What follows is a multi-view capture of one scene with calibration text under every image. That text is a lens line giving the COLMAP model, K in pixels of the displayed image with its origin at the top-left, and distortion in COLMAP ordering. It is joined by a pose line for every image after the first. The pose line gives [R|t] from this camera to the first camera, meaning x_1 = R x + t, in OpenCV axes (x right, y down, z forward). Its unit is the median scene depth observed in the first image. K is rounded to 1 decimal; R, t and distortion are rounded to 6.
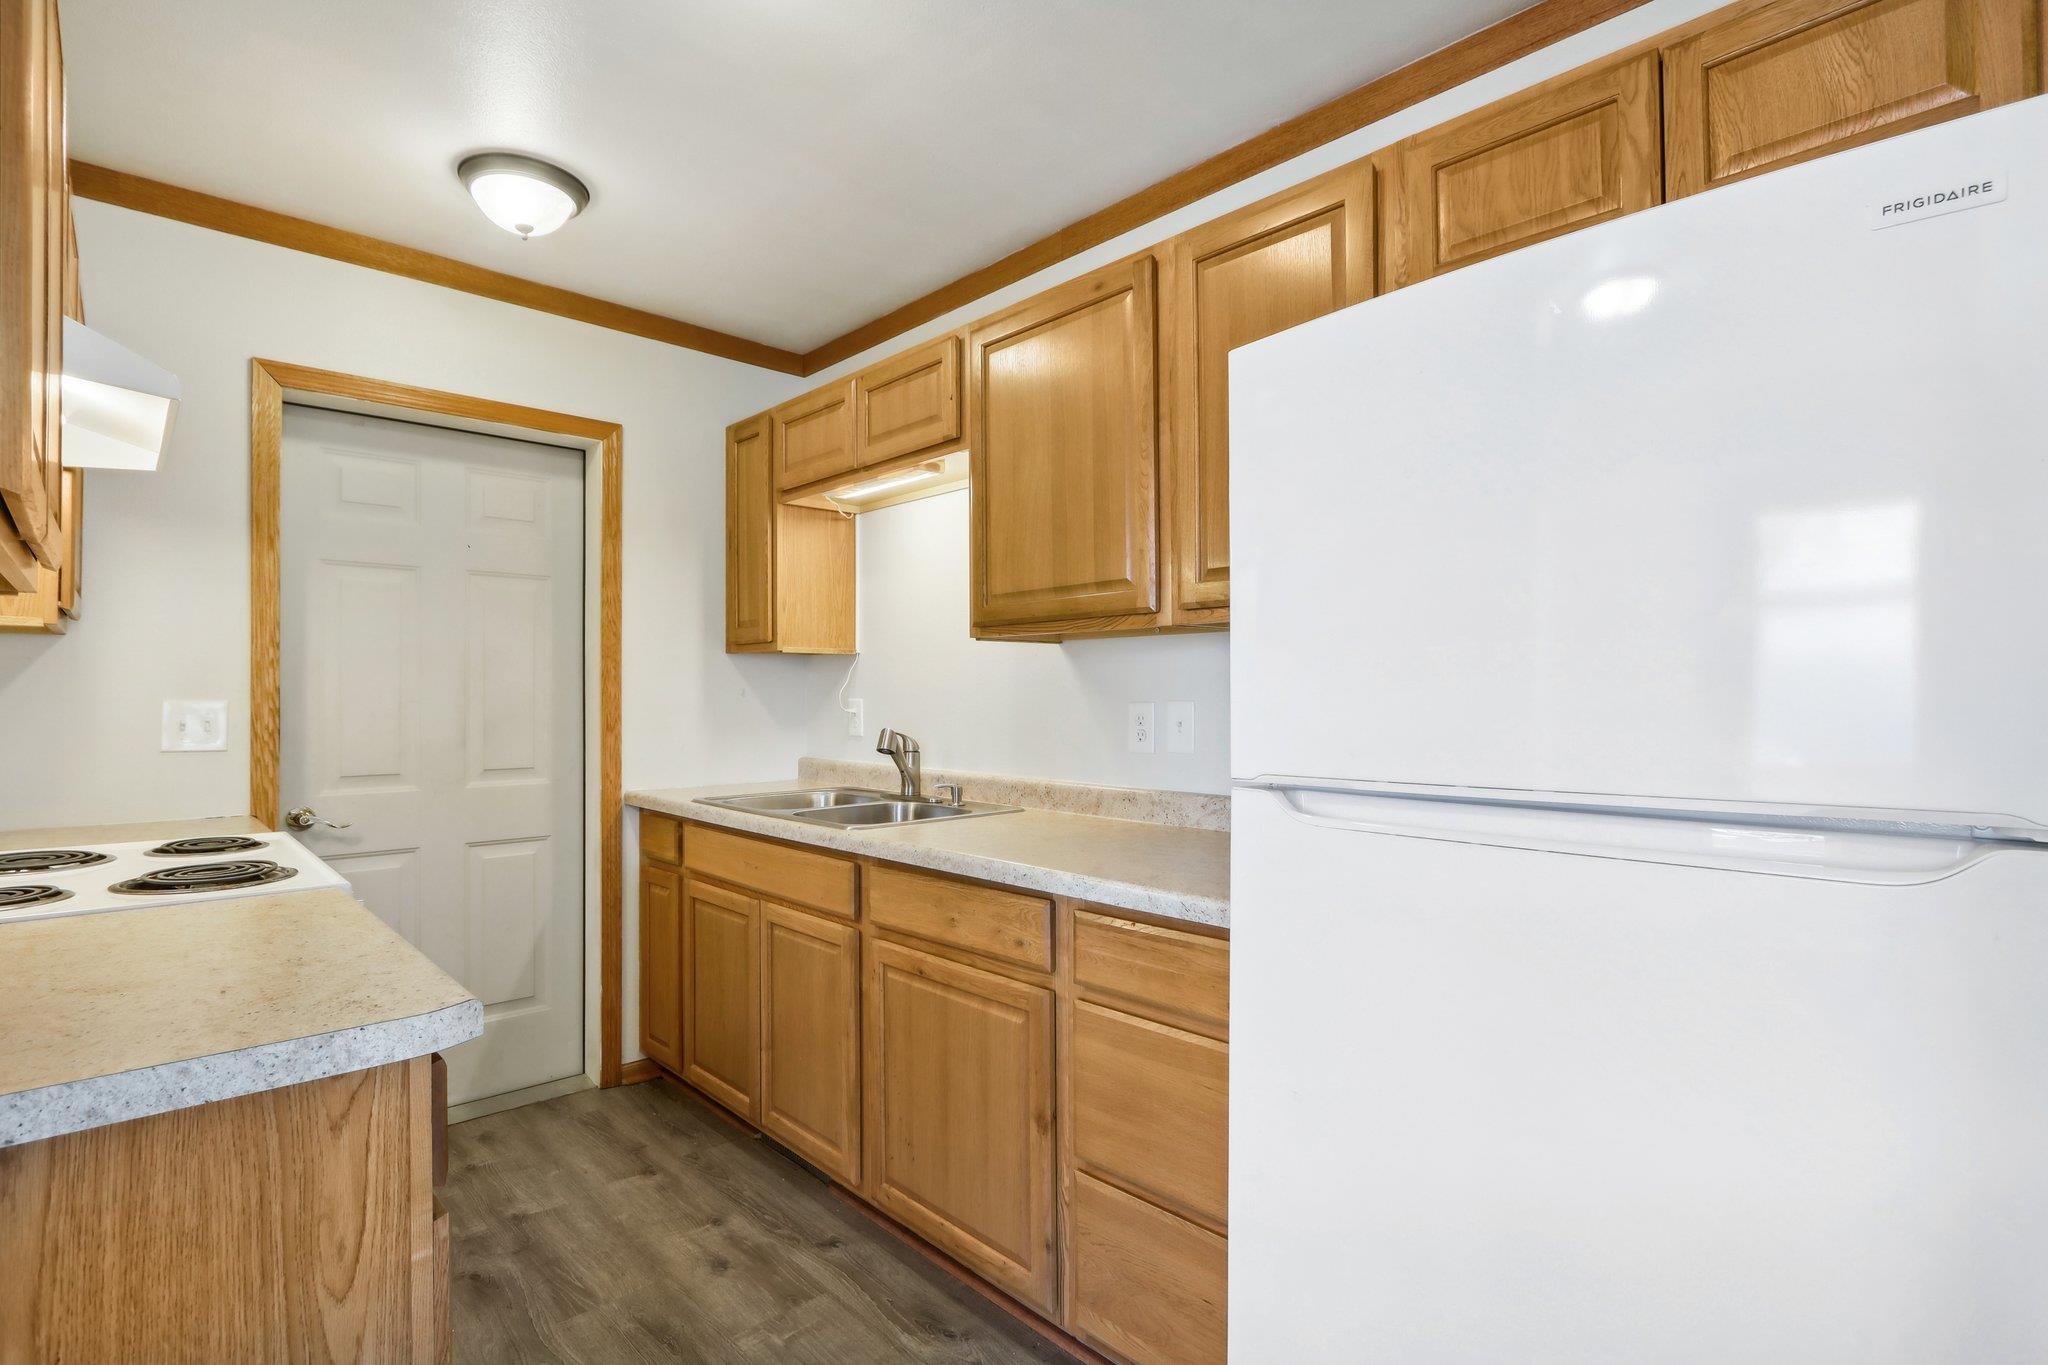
lens RADIAL K [[991.7, 0, 1024.0], [0, 991.7, 682.5], [0, 0, 1]] dist [-0.002990, 0.000034]
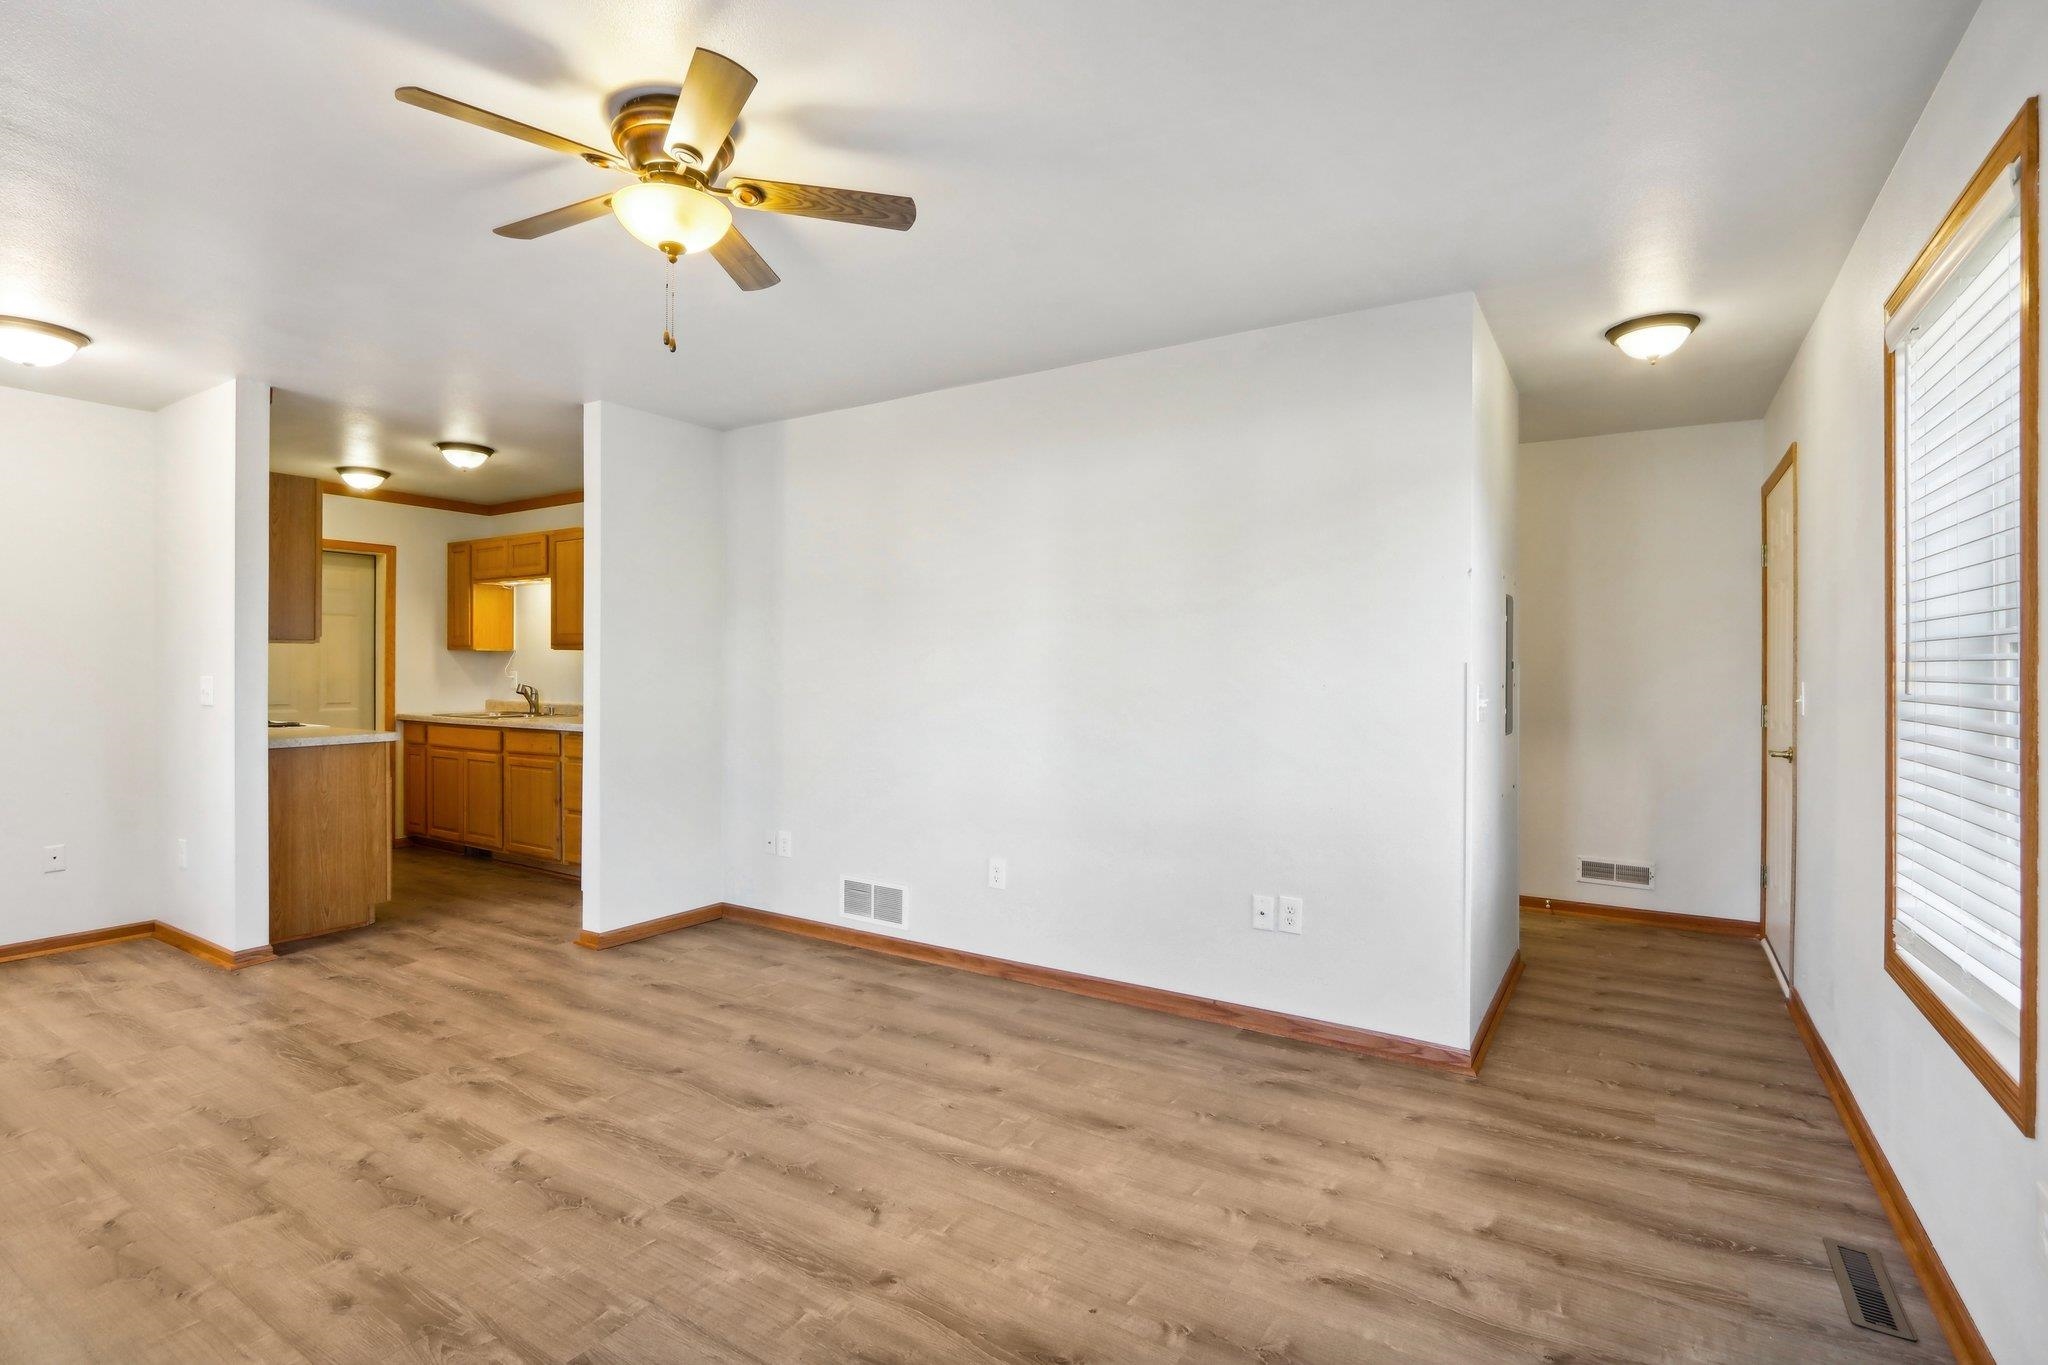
lens RADIAL K [[969.4, 0, 1007.0], [0, 969.4, 668.9], [0, 0, 1]] dist [-0.005333, 0.000517]
pose [[0.970749, 0.006197, 0.240016, 0.435325], [-0.008756, 0.999916, 0.009596, -0.023552], [-0.239936, -0.011417, 0.970721, -1.545558]]
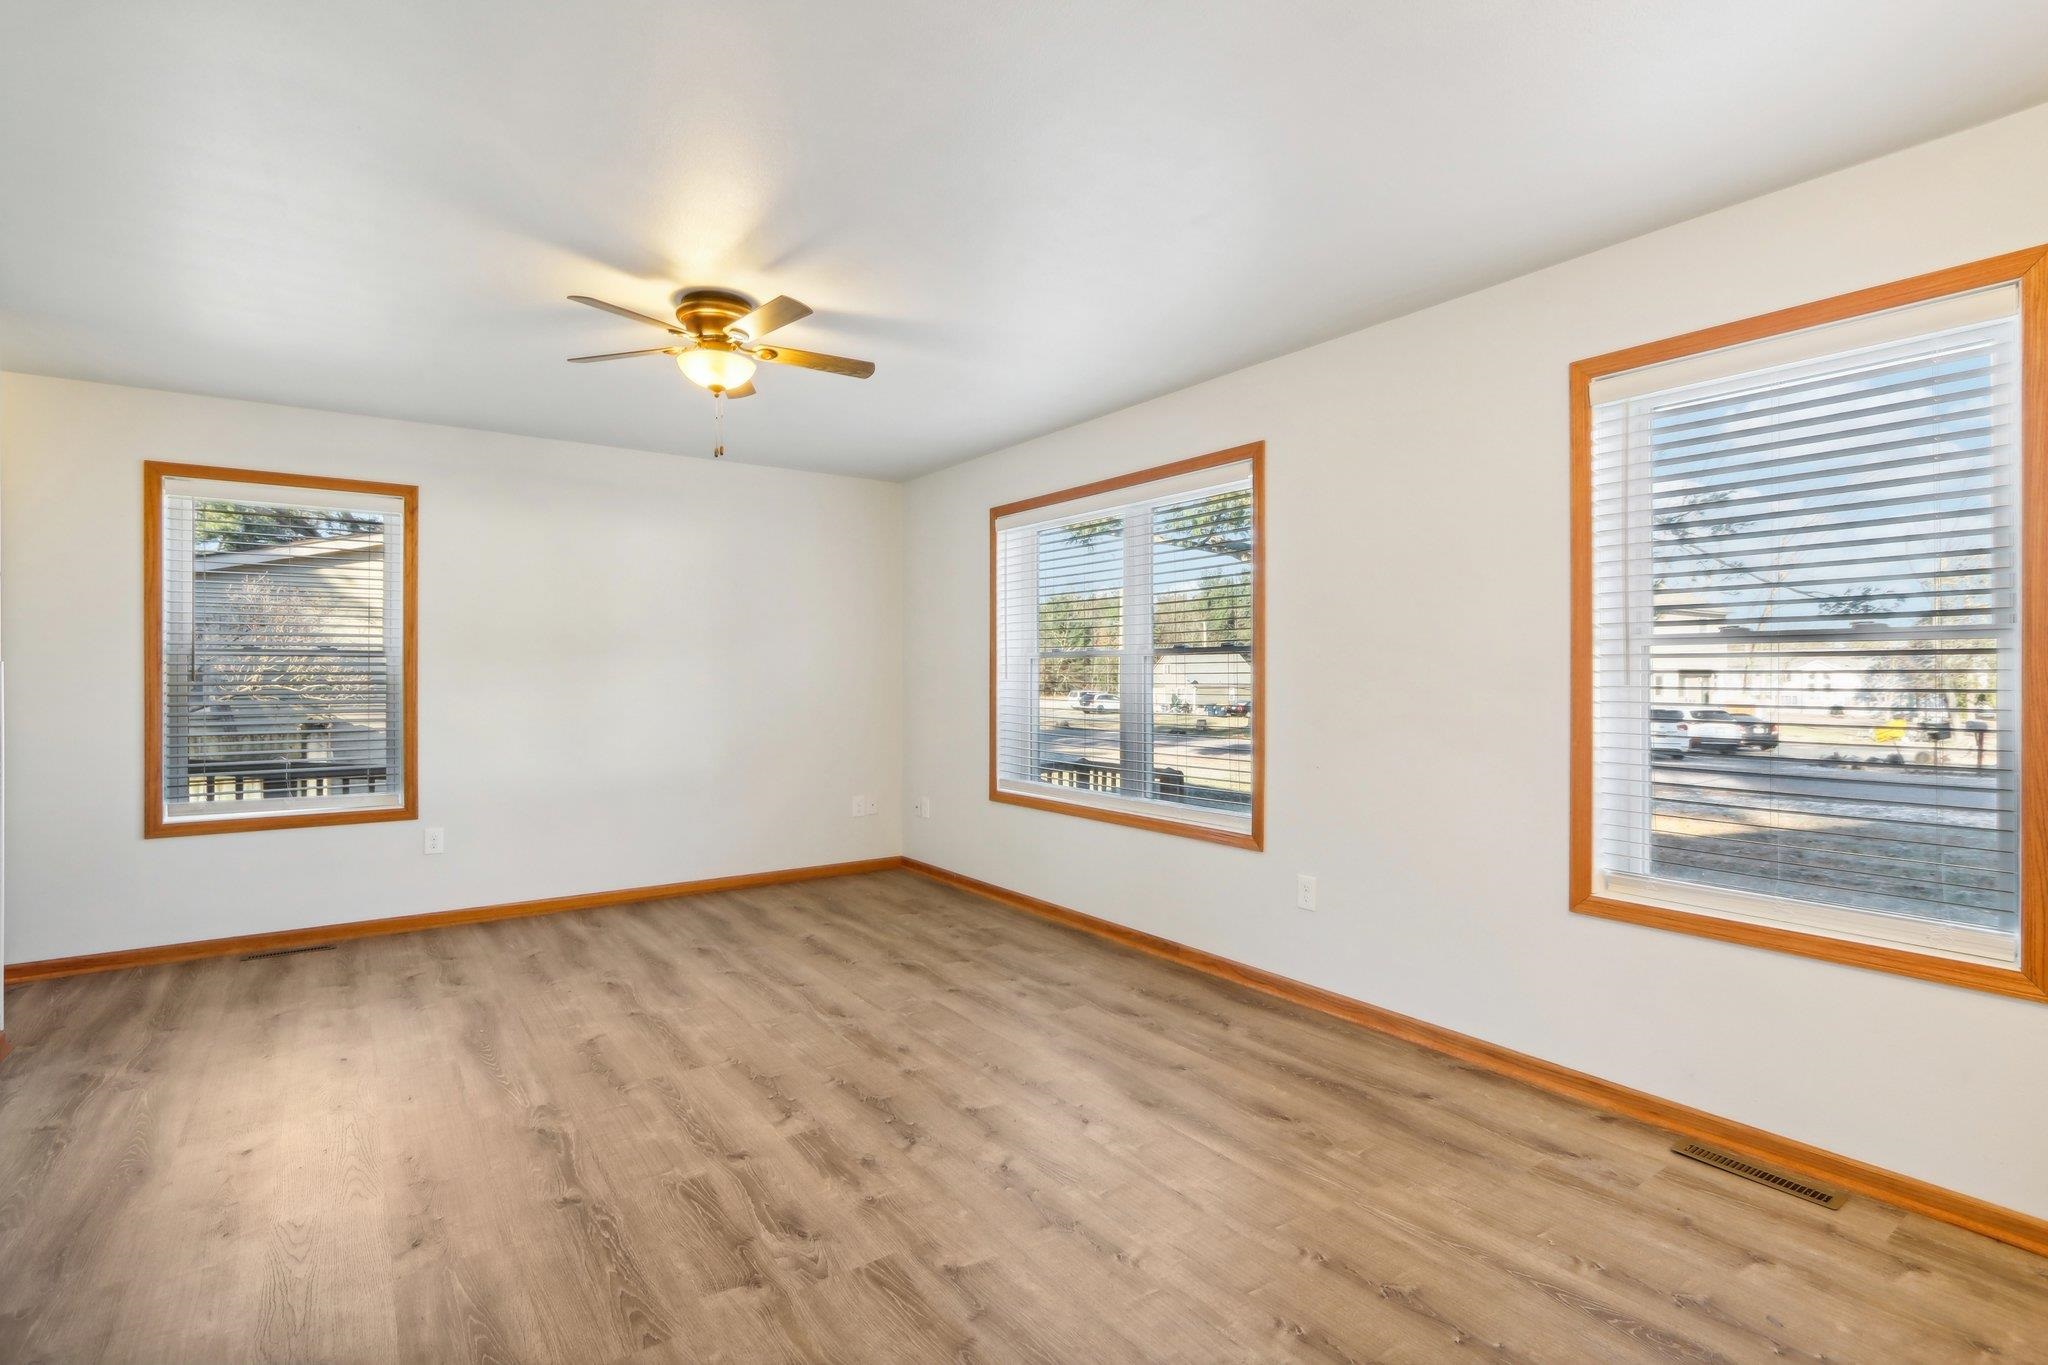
lens RADIAL K [[969.4, 0, 1007.0], [0, 969.4, 668.9], [0, 0, 1]] dist [-0.005333, 0.000517]
pose [[-0.988650, 0.007089, 0.150073, -0.132842], [0.005170, 0.999900, -0.013172, 0.004116], [-0.150151, -0.012246, -0.988587, 0.285629]]
